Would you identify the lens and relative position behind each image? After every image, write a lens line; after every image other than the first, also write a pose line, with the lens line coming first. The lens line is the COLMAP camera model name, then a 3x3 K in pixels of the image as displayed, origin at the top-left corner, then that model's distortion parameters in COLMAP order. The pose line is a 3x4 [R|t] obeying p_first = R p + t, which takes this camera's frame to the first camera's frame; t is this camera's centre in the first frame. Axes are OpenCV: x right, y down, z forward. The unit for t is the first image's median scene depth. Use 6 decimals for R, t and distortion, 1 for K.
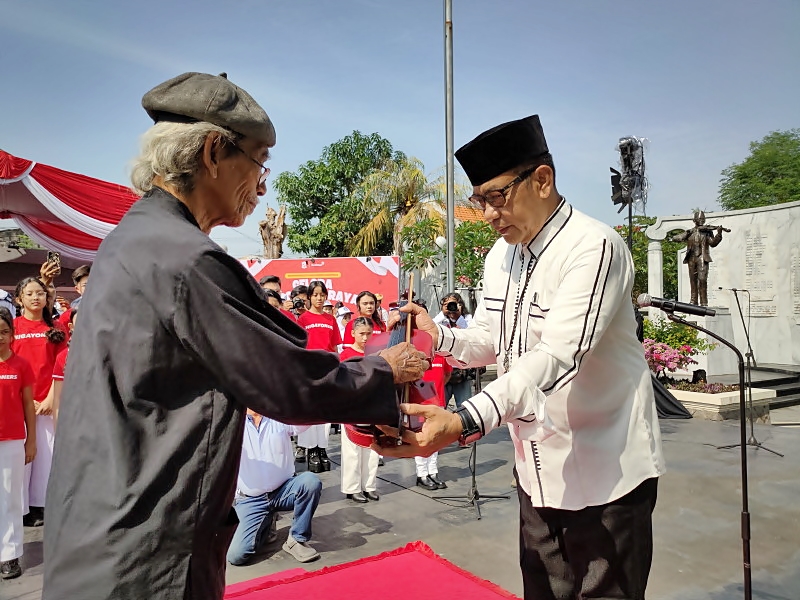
lens RADIAL K [[617.4, 0, 401.1], [0, 617.4, 299.2], [0, 0, 1]] dist [0.024726, 0.009027]
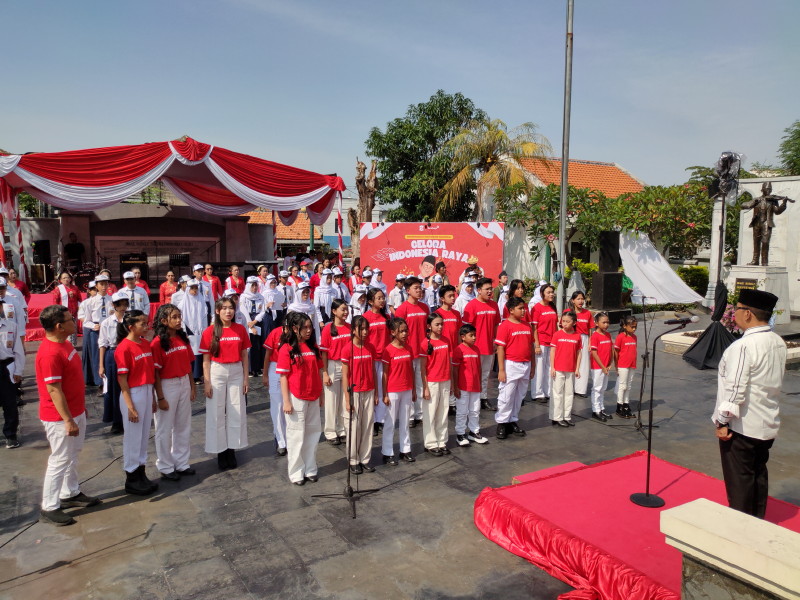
lens RADIAL K [[617.4, 0, 399.3], [0, 617.4, 297.6], [0, 0, 1]] dist [0.024726, 0.009027]
pose [[0.999033, 0.014173, -0.041610, -0.143530], [-0.008997, 0.992482, 0.122057, -0.065366], [0.043027, -0.121565, 0.991650, -0.188856]]
